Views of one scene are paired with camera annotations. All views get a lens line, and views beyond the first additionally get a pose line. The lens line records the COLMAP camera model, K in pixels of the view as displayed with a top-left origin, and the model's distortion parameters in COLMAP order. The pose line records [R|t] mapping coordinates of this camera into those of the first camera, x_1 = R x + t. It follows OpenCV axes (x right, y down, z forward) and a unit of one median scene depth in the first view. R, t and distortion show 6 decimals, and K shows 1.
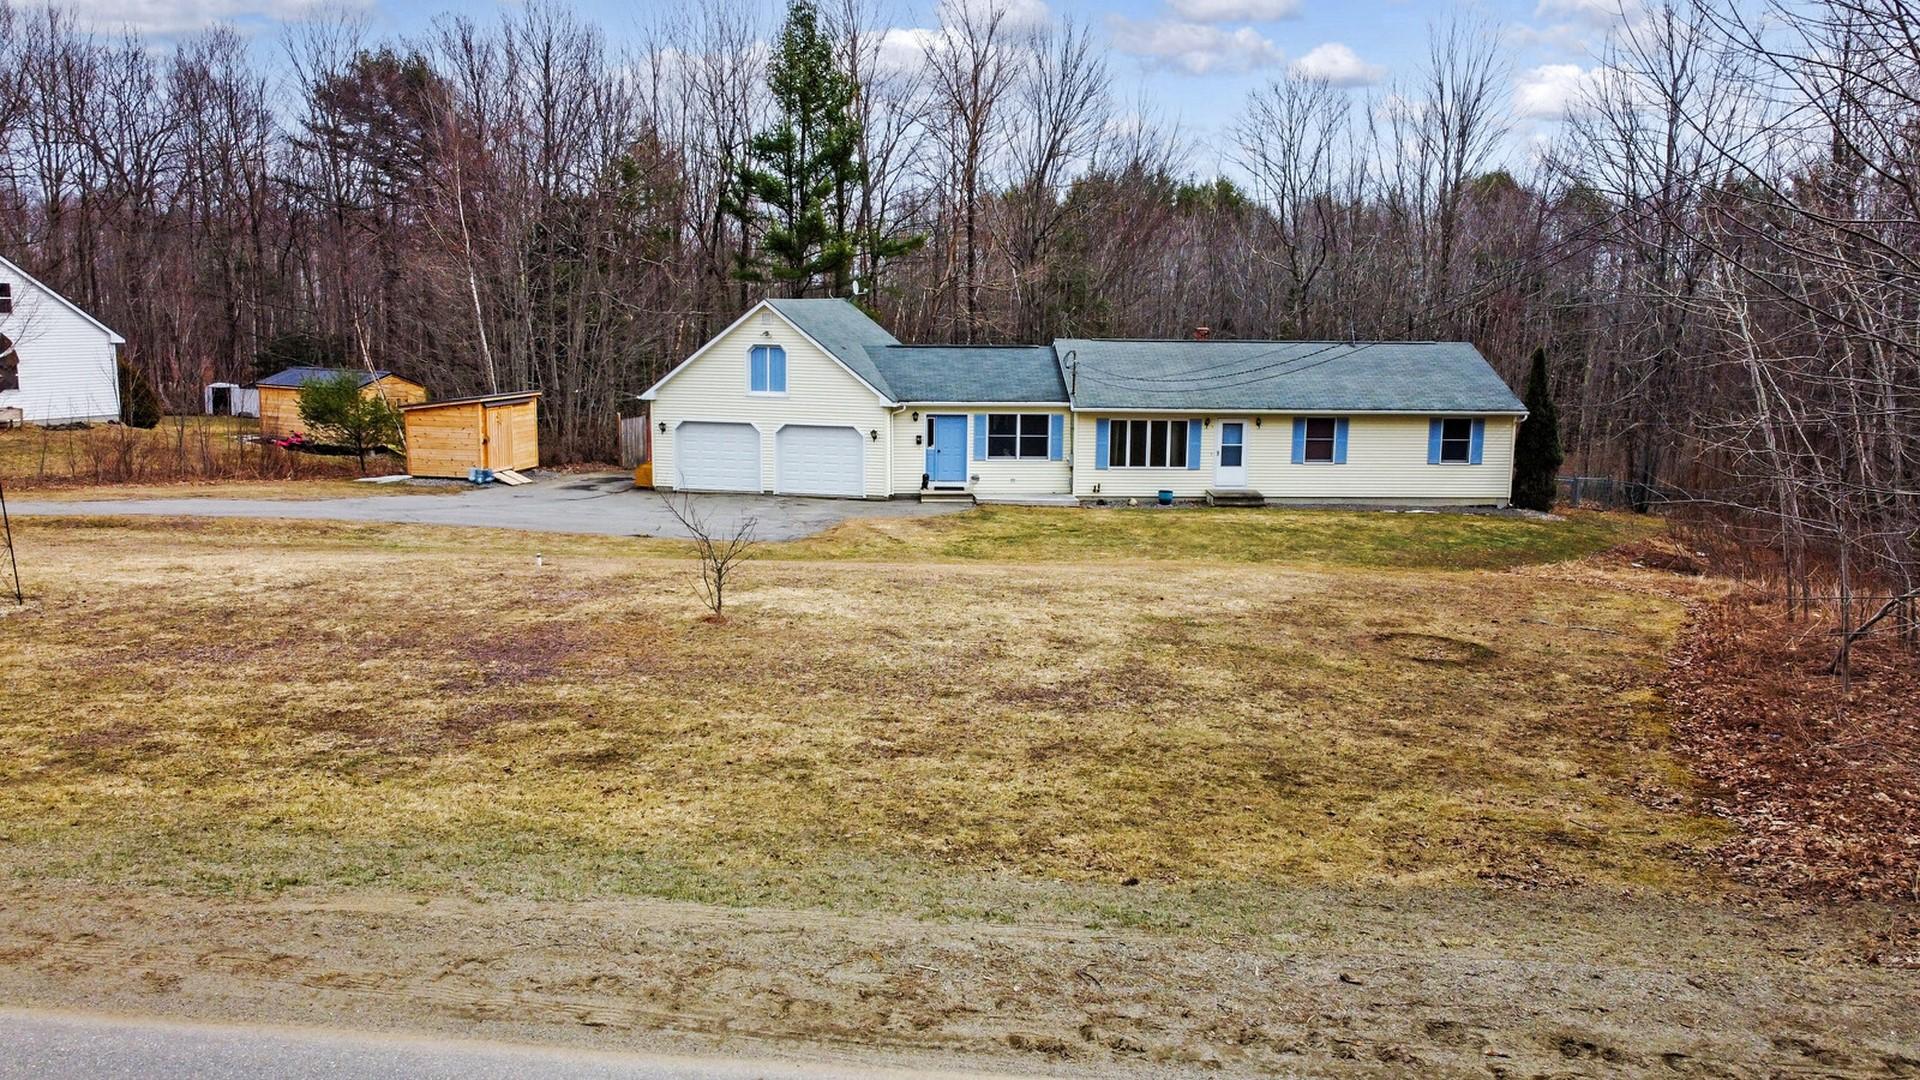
lens RADIAL K [[1386.1, 0, 964.0], [0, 1386.1, 534.9], [0, 0, 1]] dist [0.021395, -0.004712]
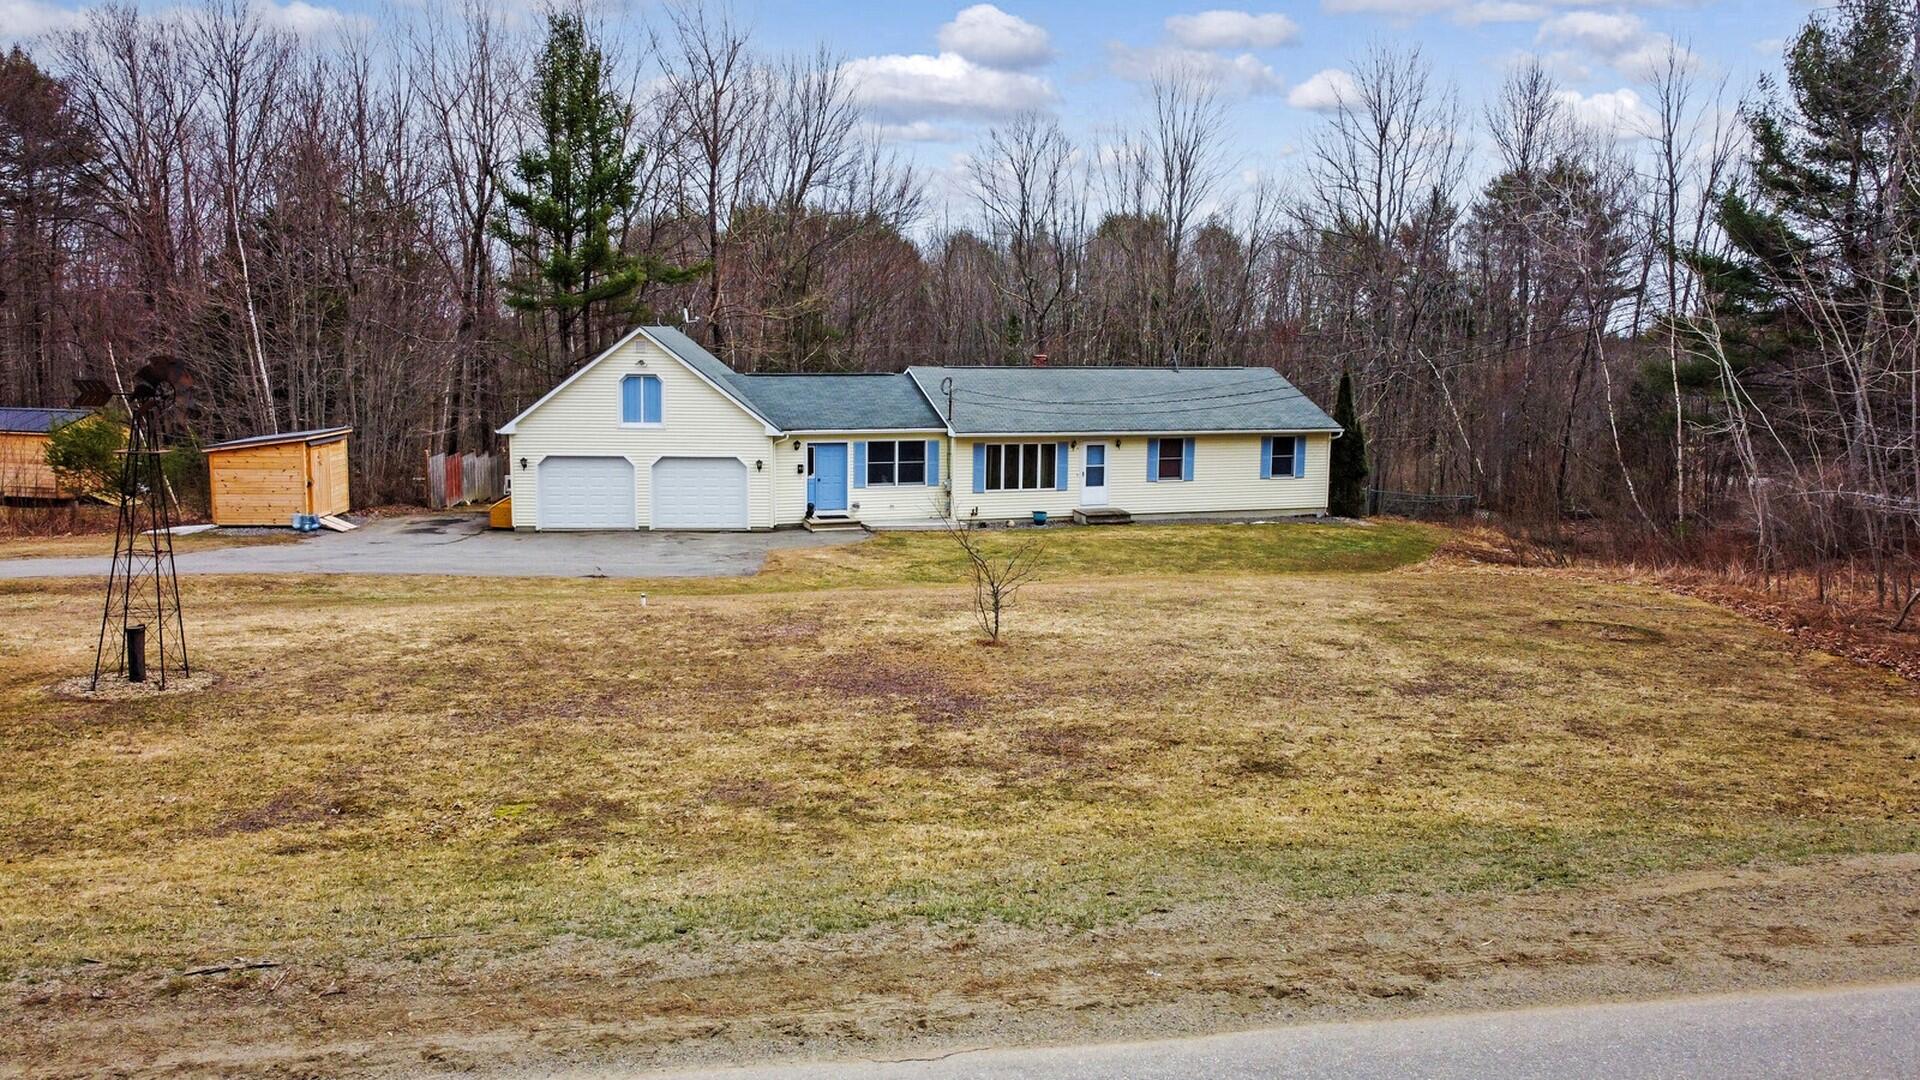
lens RADIAL K [[1386.1, 0, 954.7], [0, 1386.1, 541.7], [0, 0, 1]] dist [0.021395, -0.004712]
pose [[0.961390, -0.041239, 0.272080, -0.197126], [0.045848, 0.998892, -0.010602, -0.001214], [-0.271342, 0.022667, 0.962216, 0.020280]]
